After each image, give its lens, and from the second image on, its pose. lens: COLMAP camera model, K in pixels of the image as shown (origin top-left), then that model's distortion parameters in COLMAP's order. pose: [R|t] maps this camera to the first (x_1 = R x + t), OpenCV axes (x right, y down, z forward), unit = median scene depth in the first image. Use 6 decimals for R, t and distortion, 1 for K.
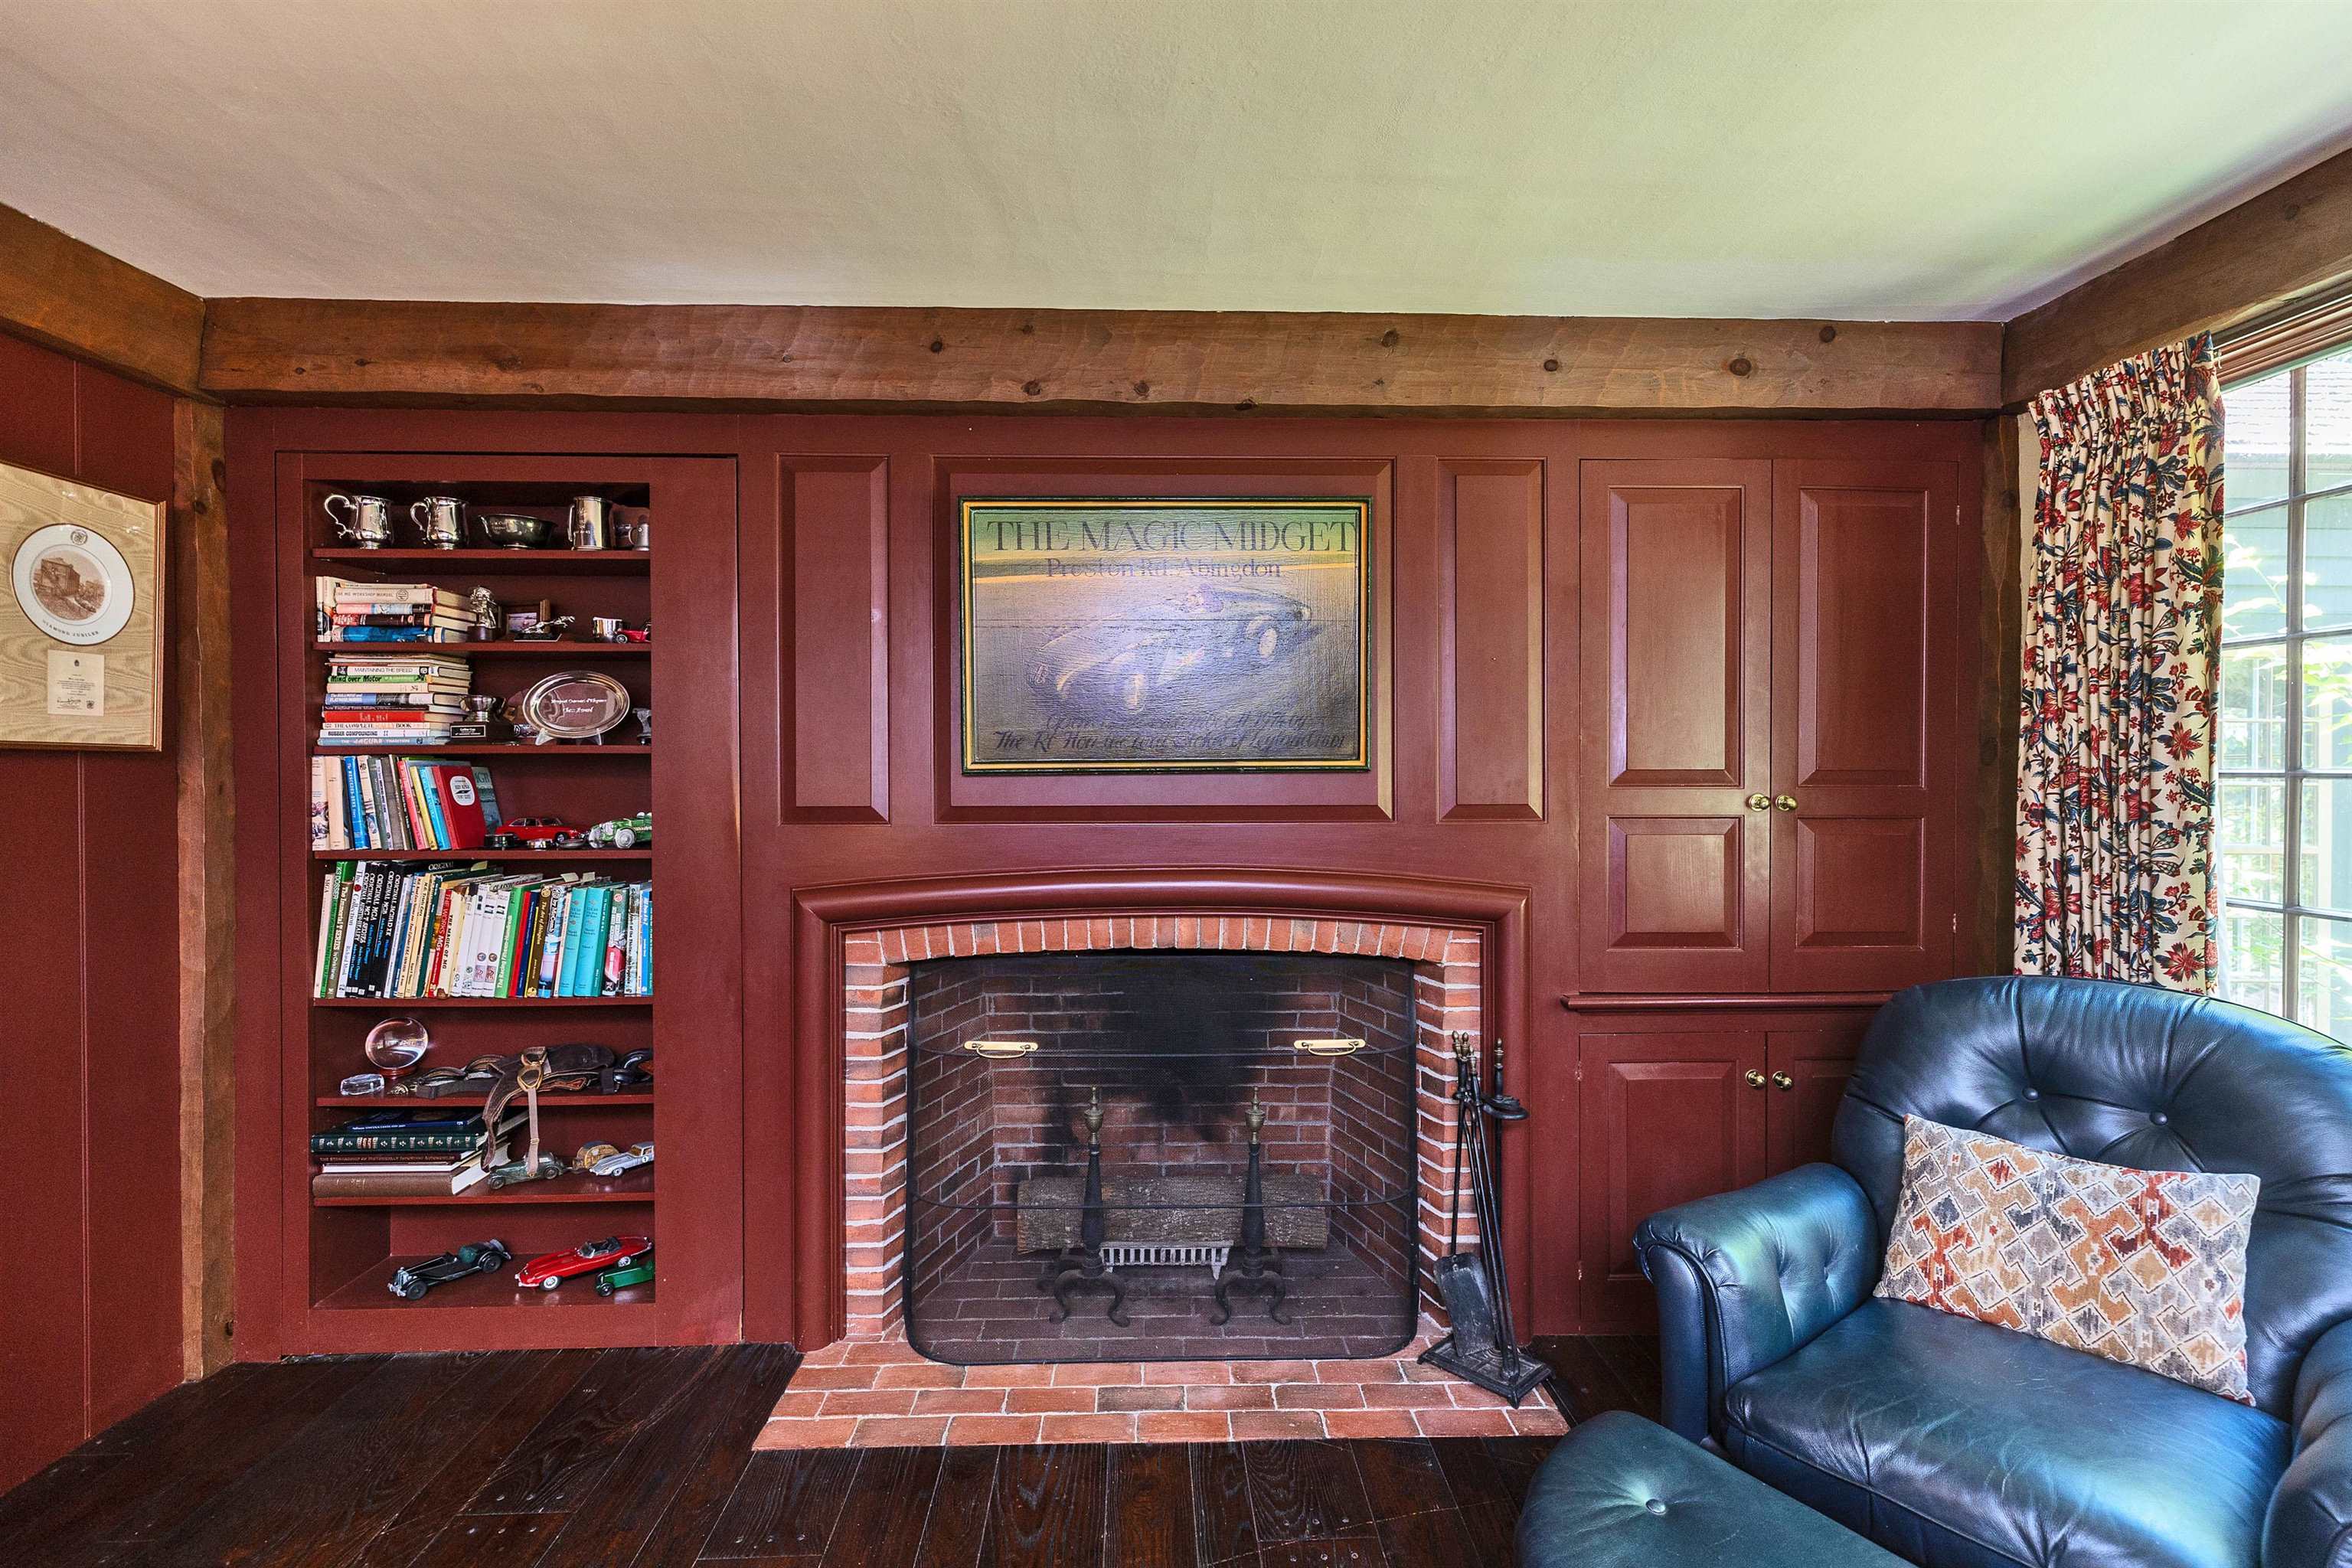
lens RADIAL K [[1064.7, 0, 1179.4], [0, 1064.7, 774.8], [0, 0, 1]] dist [0.004588, 0.000233]
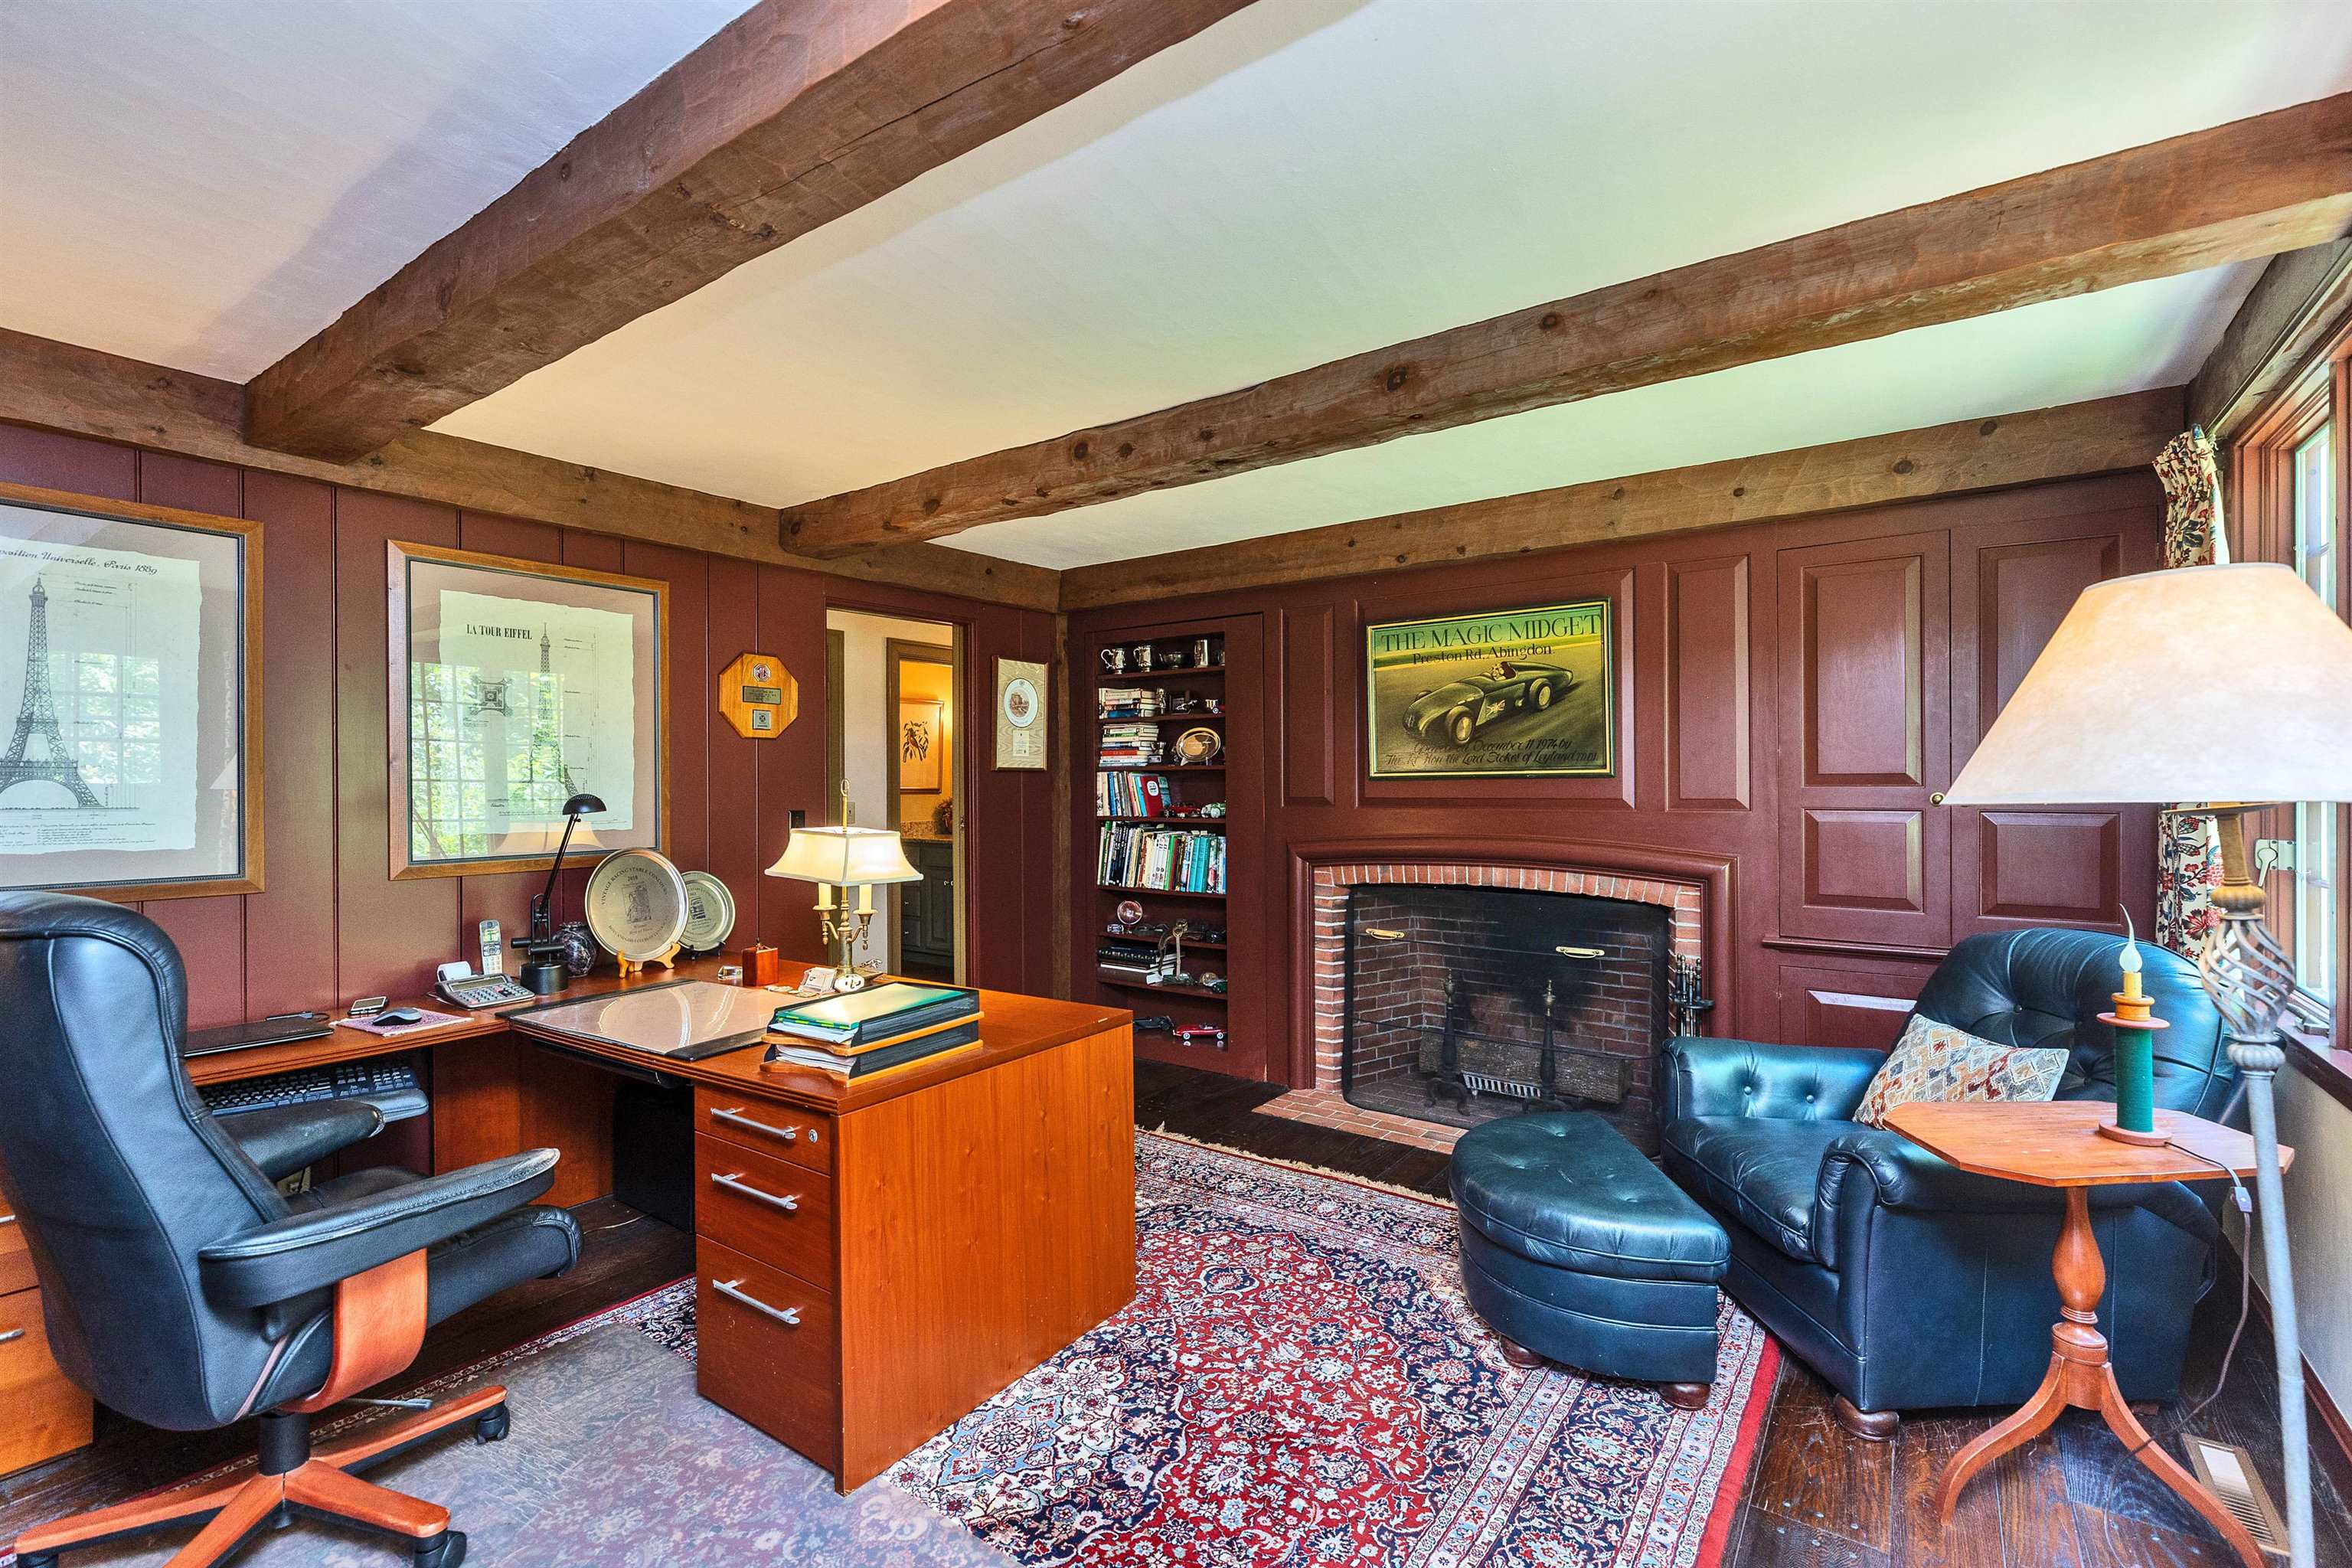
lens RADIAL K [[1064.7, 0, 1177.2], [0, 1064.7, 785.1], [0, 0, 1]] dist [0.004588, 0.000233]
pose [[0.788613, -0.000656, -0.614889, 0.627462], [-0.001820, 0.999993, -0.003400, 0.015756], [0.614887, 0.003801, 0.788606, -0.586659]]
